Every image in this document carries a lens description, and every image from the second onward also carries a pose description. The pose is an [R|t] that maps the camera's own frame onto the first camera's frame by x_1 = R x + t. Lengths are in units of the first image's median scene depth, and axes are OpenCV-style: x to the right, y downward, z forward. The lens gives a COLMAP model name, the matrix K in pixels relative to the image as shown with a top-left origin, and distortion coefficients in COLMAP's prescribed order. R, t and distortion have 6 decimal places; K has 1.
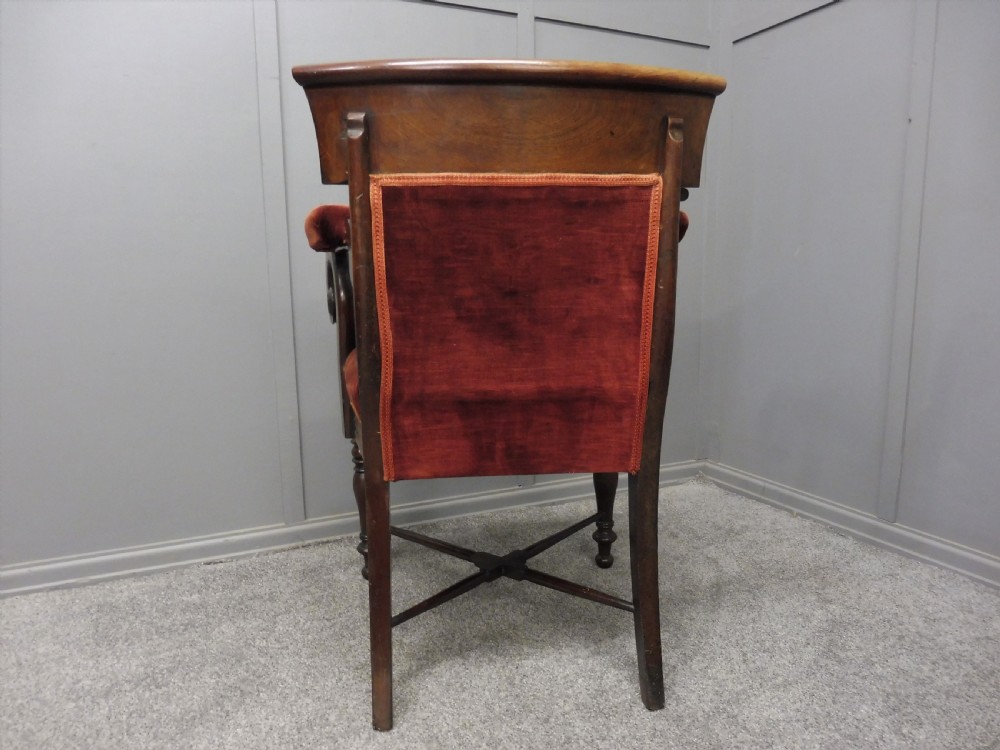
lens RADIAL K [[736.2, 0, 501.5], [0, 736.2, 384.7], [0, 0, 1]] dist [-0.075040, 0.052771]
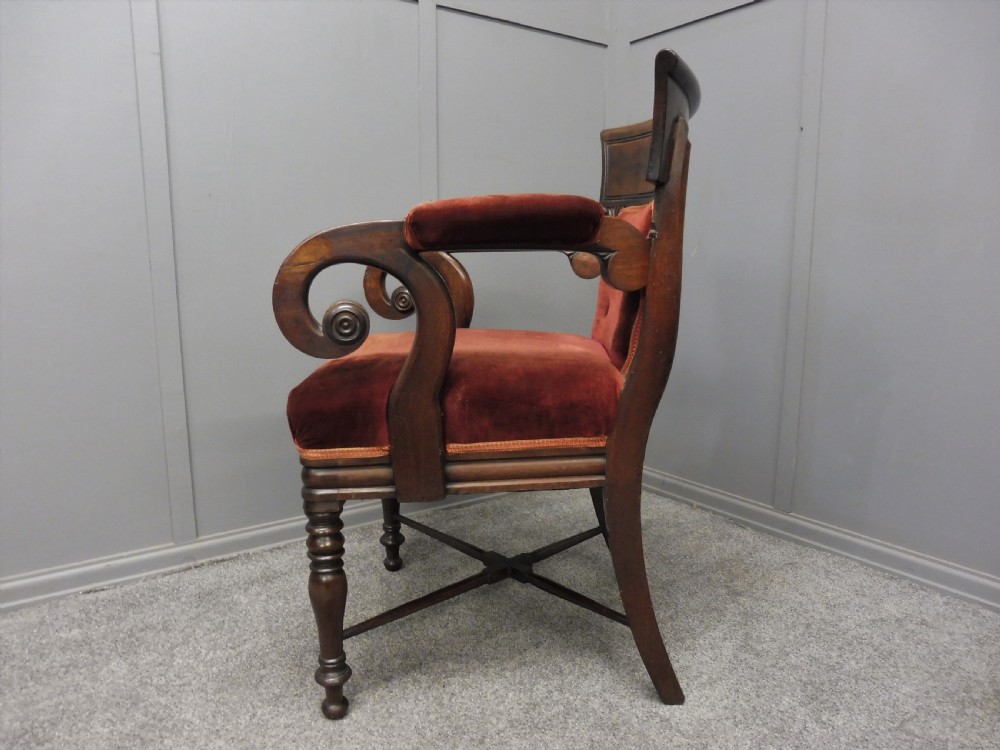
lens RADIAL K [[736.2, 0, 504.0], [0, 736.2, 385.4], [0, 0, 1]] dist [-0.075040, 0.052771]
pose [[0.984999, -0.017070, 0.171715, -0.054118], [0.014673, 0.999776, 0.015222, -0.019968], [-0.171937, -0.012474, 0.985029, 0.042513]]
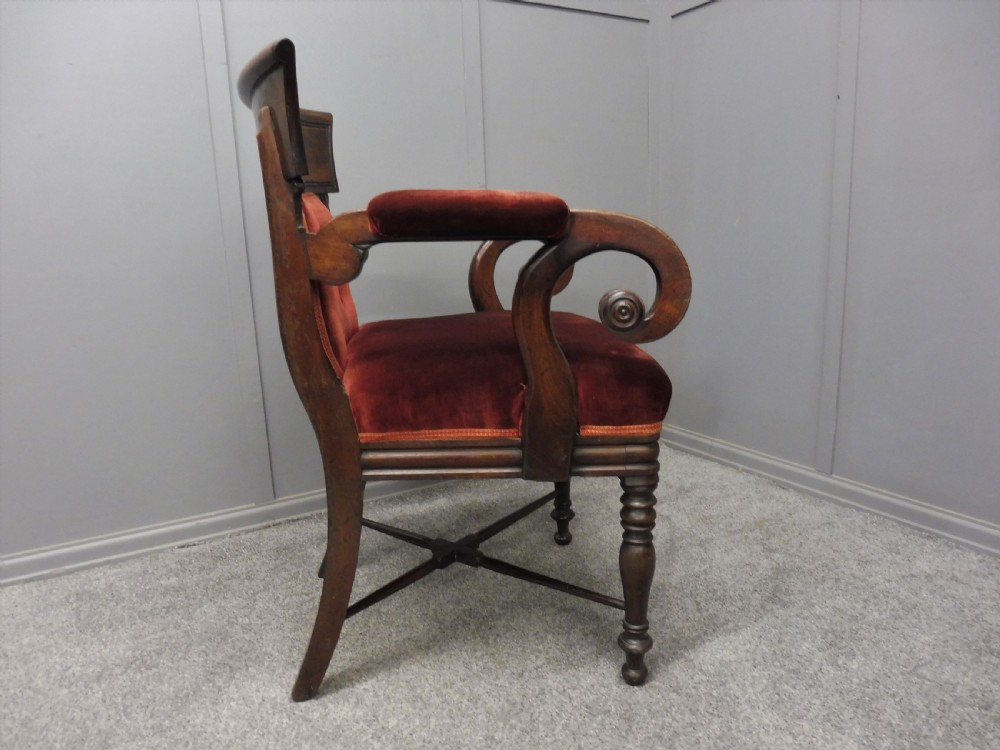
lens RADIAL K [[736.2, 0, 503.1], [0, 736.2, 383.2], [0, 0, 1]] dist [-0.075040, 0.052771]
pose [[0.996635, -0.040410, 0.071318, -0.019975], [0.036841, 0.998036, 0.050668, -0.023049], [-0.073226, -0.047870, 0.996166, -0.049061]]
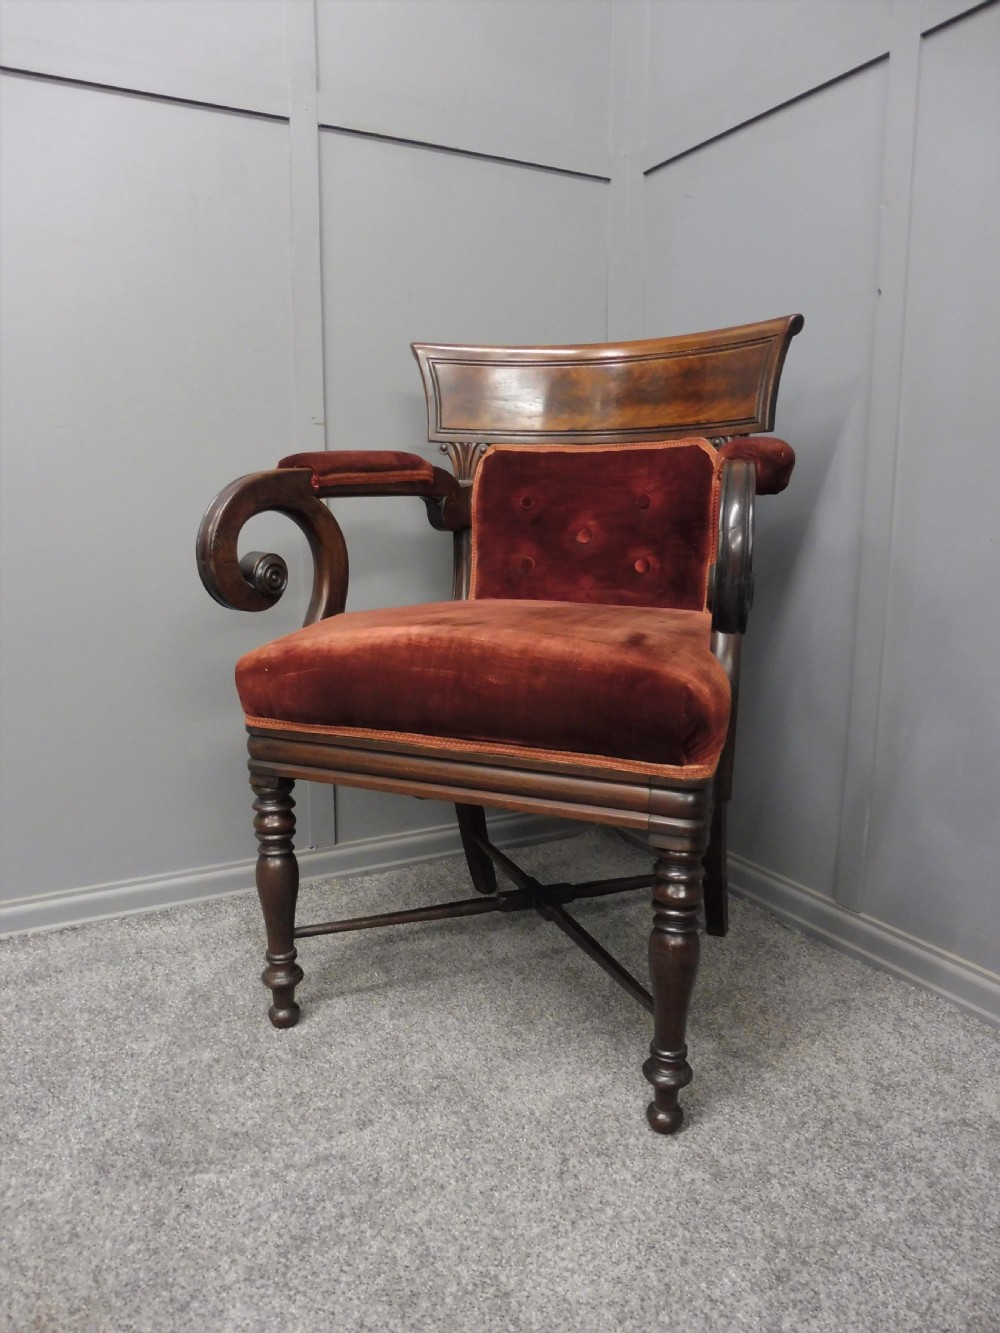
lens RADIAL K [[981.3, 0, 493.5], [0, 981.3, 670.9], [0, 0, 1]] dist [-0.075040, 0.052771]
pose [[0.999146, 0.000848, 0.041300, 0.228117], [-0.001479, 0.999882, 0.015261, -0.050443], [-0.041282, -0.015309, 0.999030, 0.184817]]
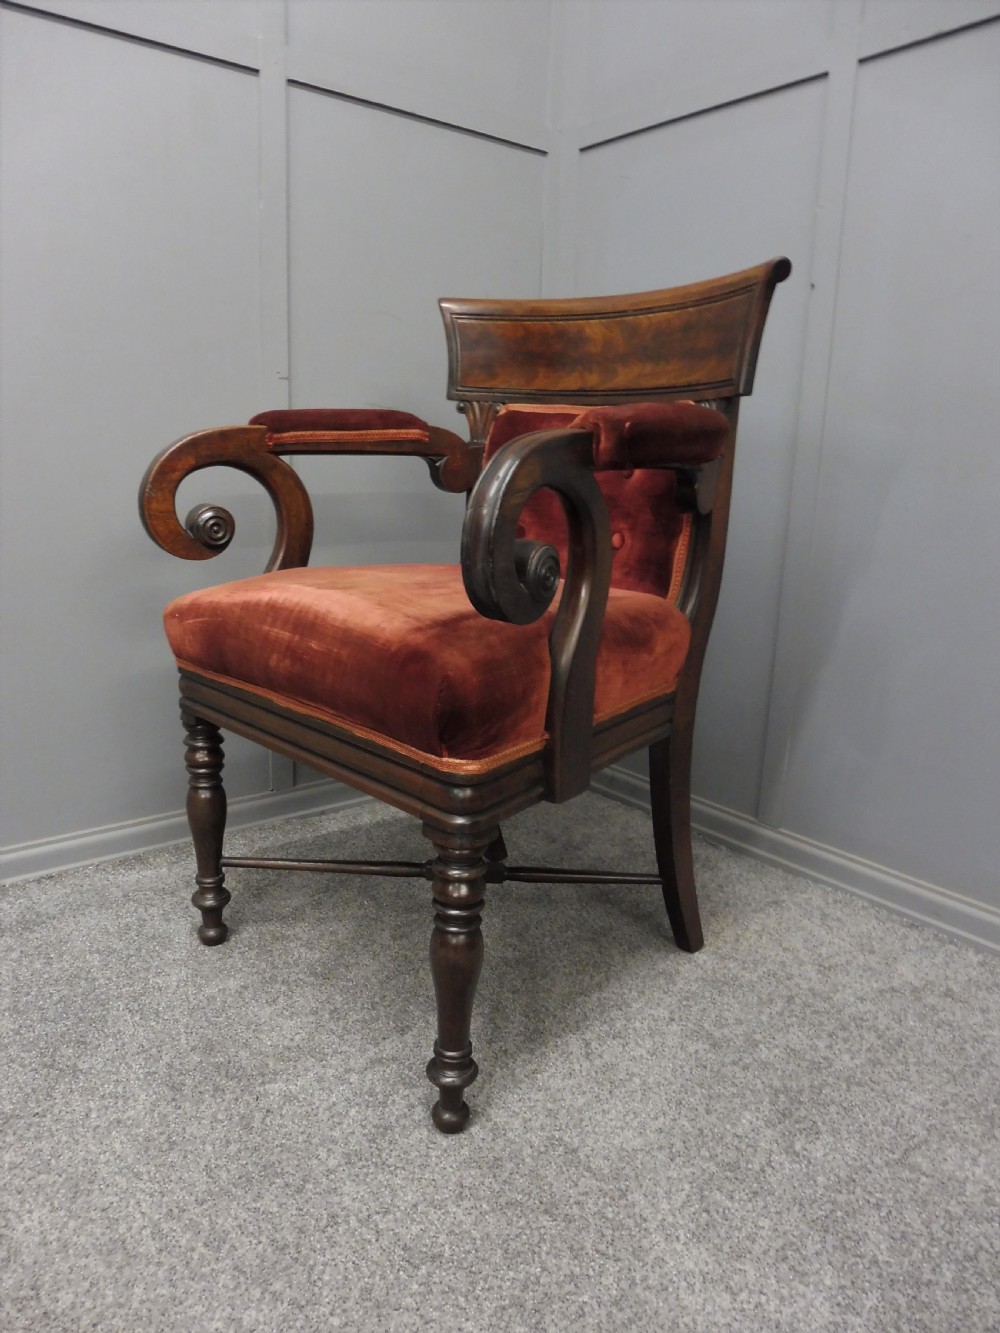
lens RADIAL K [[981.3, 0, 494.0], [0, 981.3, 672.8], [0, 0, 1]] dist [-0.075040, 0.052771]
pose [[0.973941, -0.013784, 0.226383, 0.034471], [-0.002803, 0.997344, 0.072782, -0.055939], [-0.226785, -0.071520, 0.971315, 0.118415]]
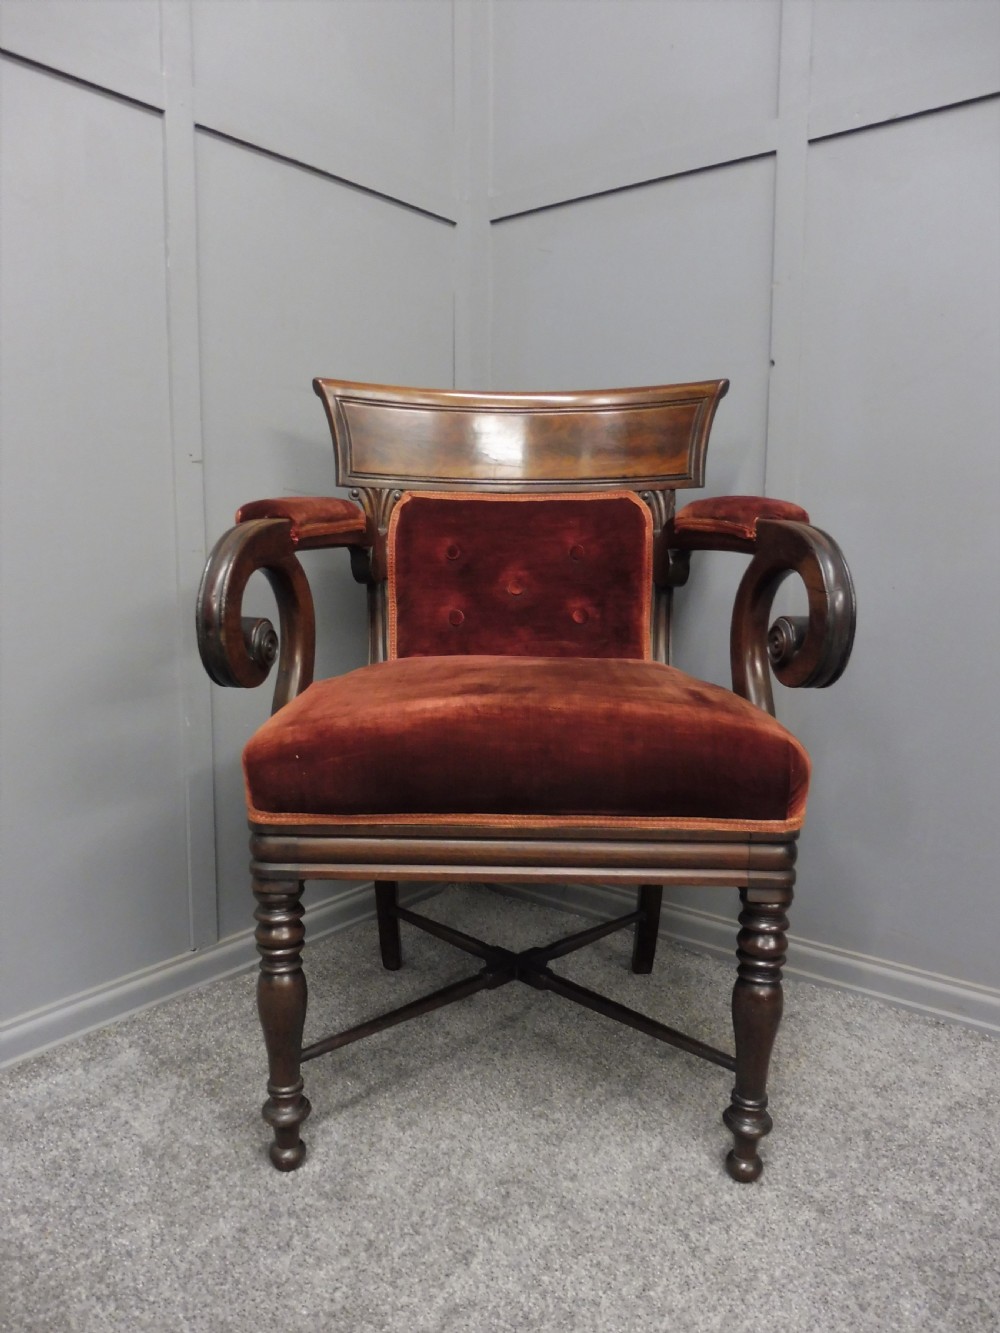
lens RADIAL K [[981.3, 0, 495.4], [0, 981.3, 669.9], [0, 0, 1]] dist [-0.075040, 0.052771]
pose [[0.900451, -0.045944, 0.432524, -0.118548], [0.053427, 0.998558, -0.005156, -0.091268], [-0.431664, 0.027751, 0.901608, 0.326542]]
